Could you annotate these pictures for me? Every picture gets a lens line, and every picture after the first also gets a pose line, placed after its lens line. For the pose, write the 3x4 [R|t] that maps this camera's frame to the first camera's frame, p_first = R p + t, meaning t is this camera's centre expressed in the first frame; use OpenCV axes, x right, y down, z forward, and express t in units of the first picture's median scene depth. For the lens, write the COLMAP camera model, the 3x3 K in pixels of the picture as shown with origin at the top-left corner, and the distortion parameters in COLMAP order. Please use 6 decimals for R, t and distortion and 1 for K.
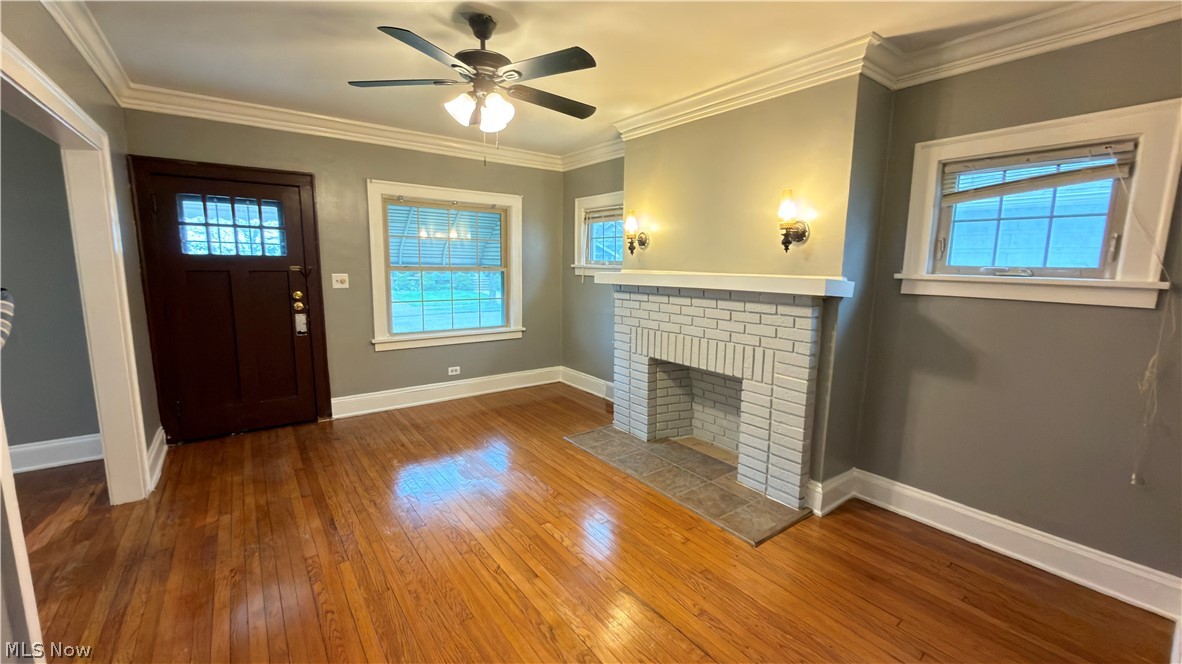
lens RADIAL K [[470.9, 0, 585.9], [0, 470.9, 333.5], [0, 0, 1]] dist [0.001617, -0.000924]
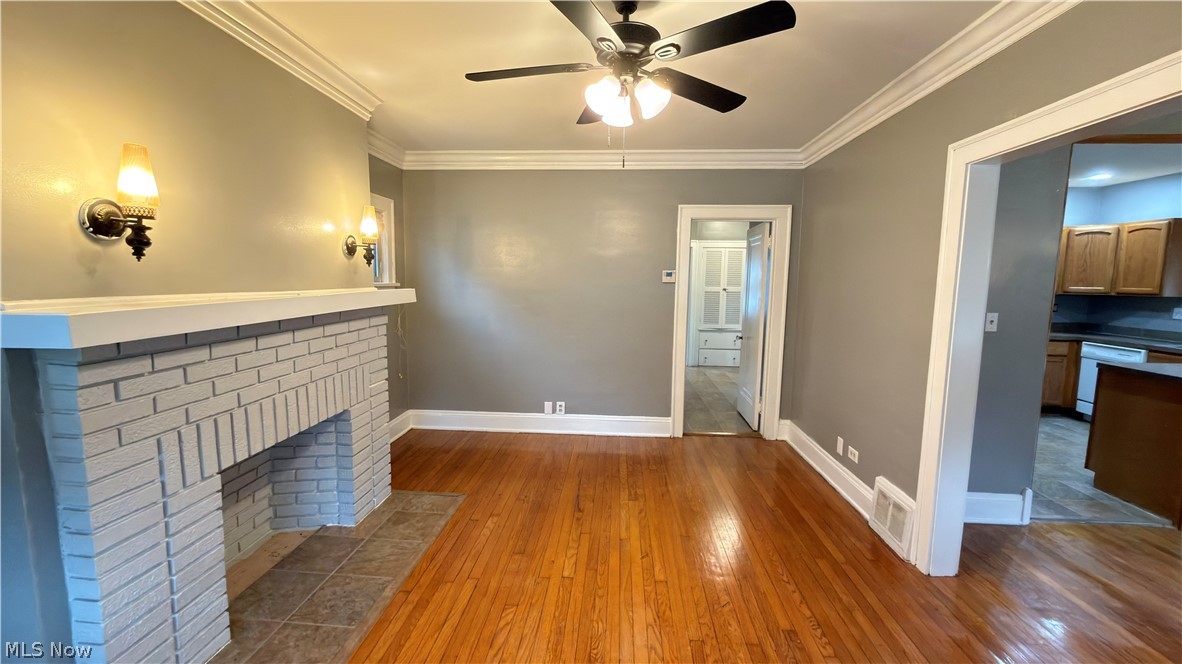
lens RADIAL K [[470.9, 0, 591.9], [0, 470.9, 331.7], [0, 0, 1]] dist [0.001617, -0.000924]
pose [[-0.765915, -0.093806, 0.636062, -0.402487], [0.075656, 0.969277, 0.234049, -0.154207], [-0.638476, 0.227383, -0.735286, 0.952096]]
